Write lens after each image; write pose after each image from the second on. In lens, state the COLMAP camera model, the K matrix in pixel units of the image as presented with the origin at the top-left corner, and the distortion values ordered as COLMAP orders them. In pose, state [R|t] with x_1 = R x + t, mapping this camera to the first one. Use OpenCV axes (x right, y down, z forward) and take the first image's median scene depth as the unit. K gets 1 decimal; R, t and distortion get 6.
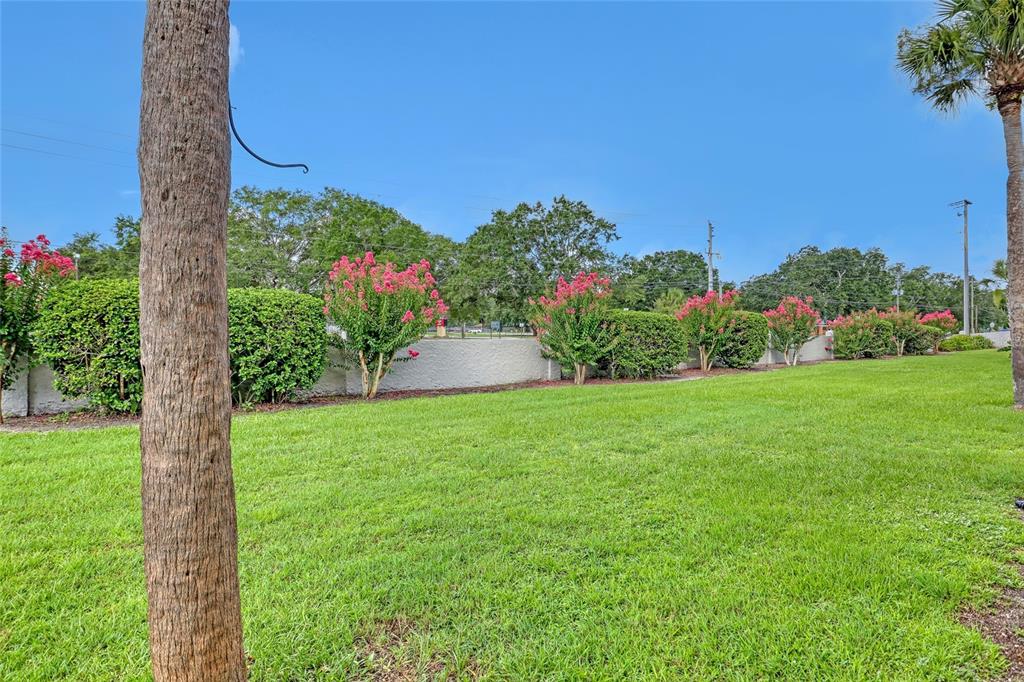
lens RADIAL K [[523.6, 0, 516.5], [0, 523.6, 329.9], [0, 0, 1]] dist [-0.031635, 0.000863]
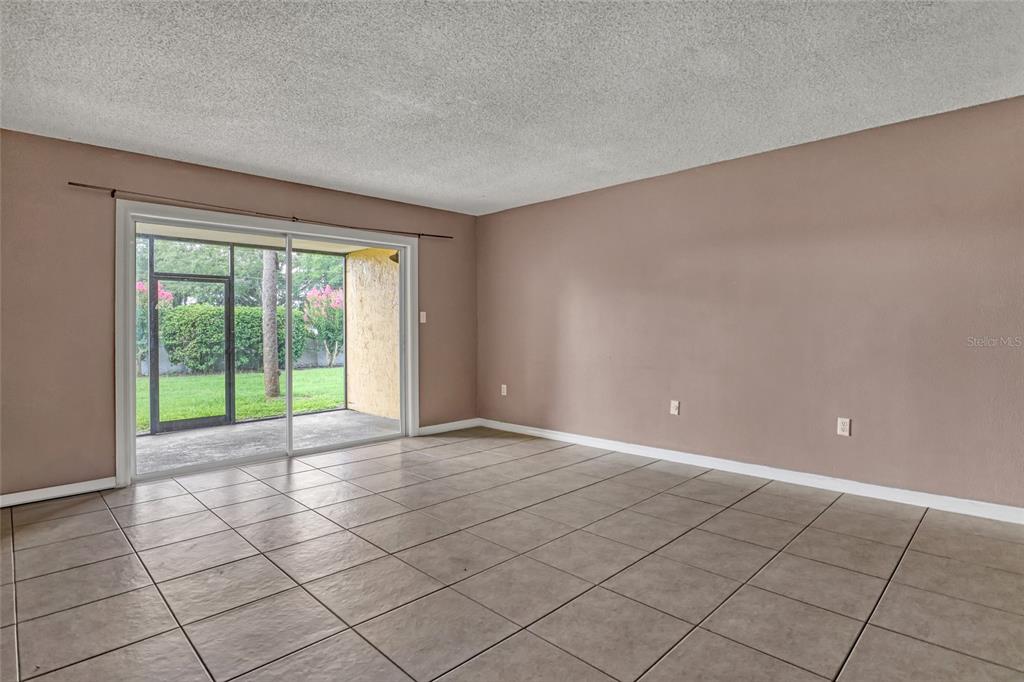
lens RADIAL K [[521.8, 0, 510.8], [0, 521.8, 325.7], [0, 0, 1]] dist [-0.035133, 0.000621]
pose [[0.999876, -0.014589, 0.005889, 0.084726], [0.014607, 0.999889, -0.003062, 0.001523], [-0.005843, 0.003148, 0.999978, -0.200882]]
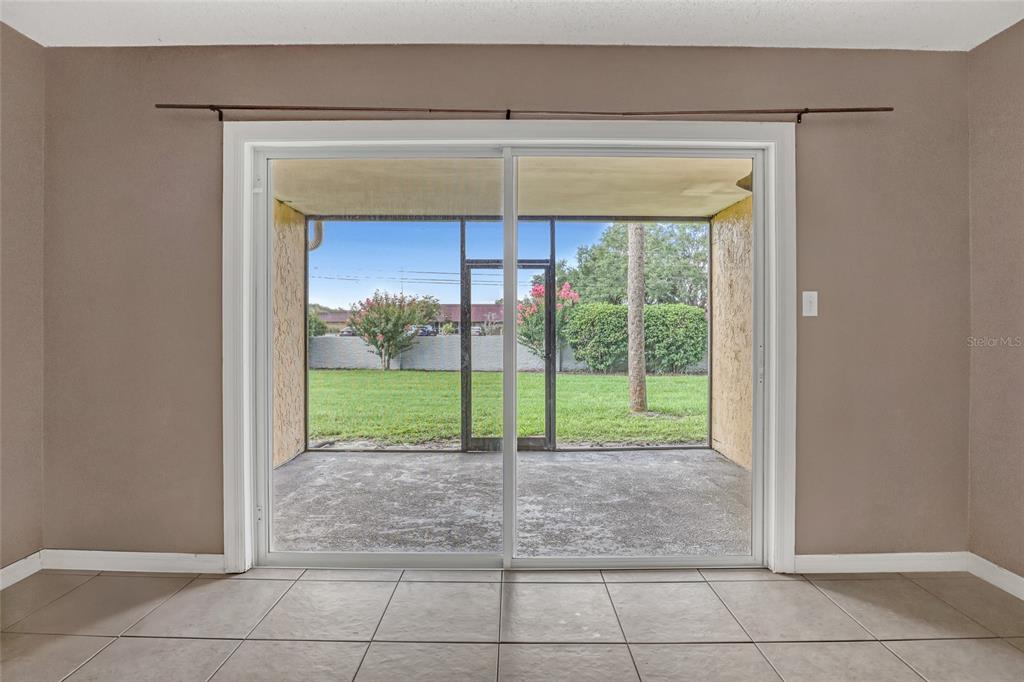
lens RADIAL K [[523.6, 0, 516.5], [0, 523.6, 329.9], [0, 0, 1]] dist [-0.031635, 0.000863]
pose [[0.719407, -0.004848, -0.694572, 0.079955], [0.004182, 0.999988, -0.002649, 0.001548], [0.694576, -0.000999, 0.719419, -0.134843]]
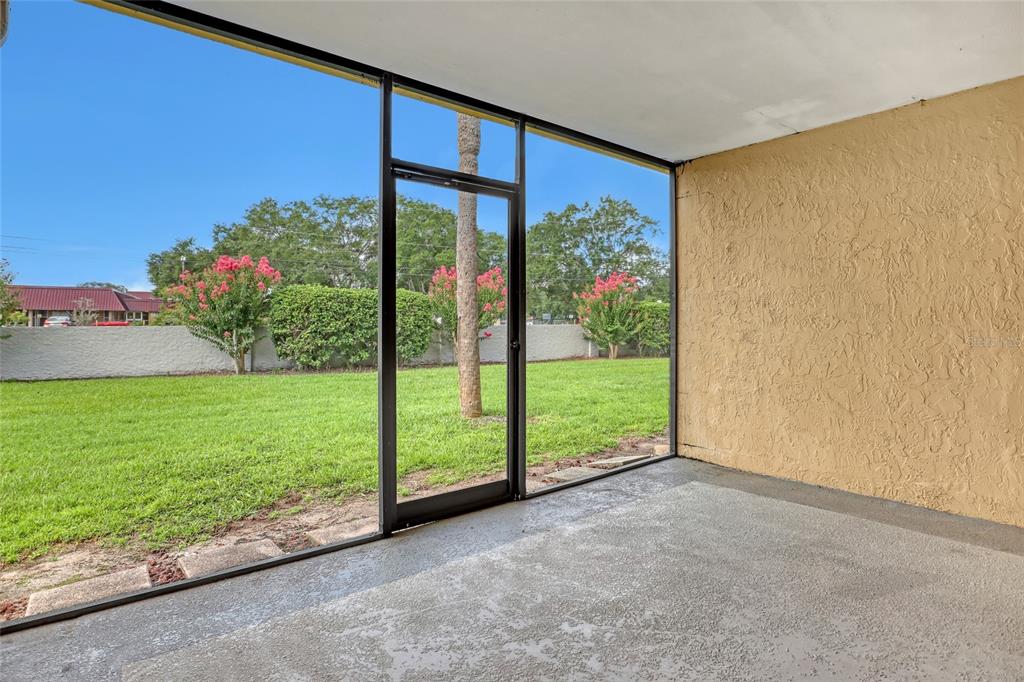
lens RADIAL K [[533.0, 0, 510.2], [0, 533.0, 323.6], [0, 0, 1]] dist [-0.033860, 0.000977]
pose [[0.994189, -0.003238, -0.107603, 0.003656], [0.003309, 0.999994, 0.000480, 0.004679], [0.107601, -0.000833, 0.994194, -0.115411]]
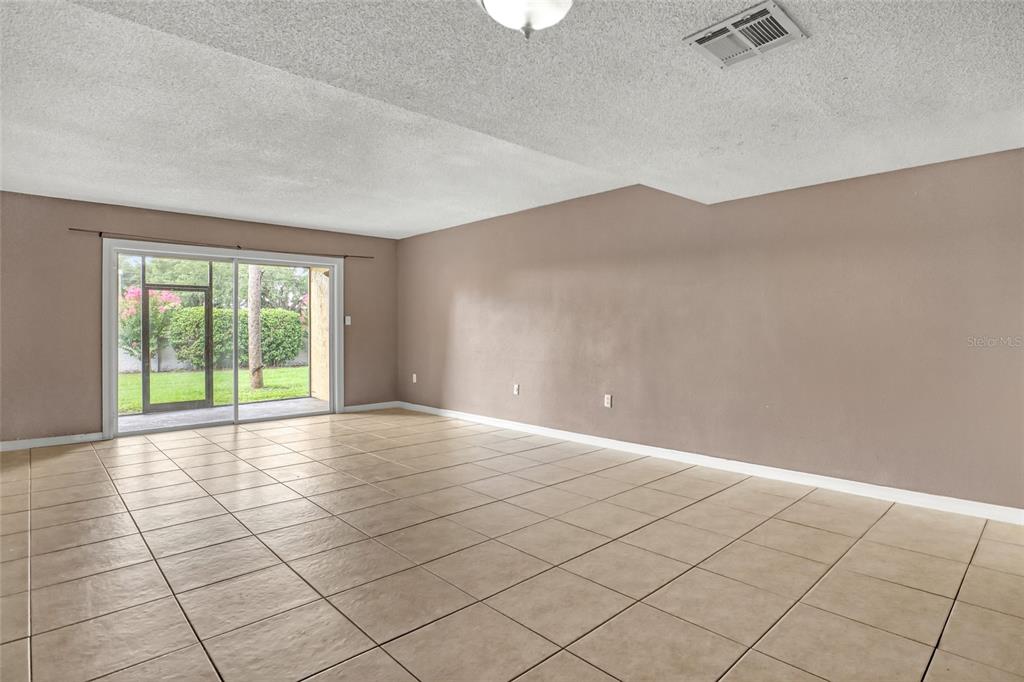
lens RADIAL K [[523.6, 0, 516.5], [0, 523.6, 329.9], [0, 0, 1]] dist [-0.031635, 0.000863]
pose [[0.999764, -0.011937, -0.018153, 0.119547], [0.011982, 0.999925, 0.002370, 0.001896], [0.018123, -0.002587, 0.999832, -0.235206]]
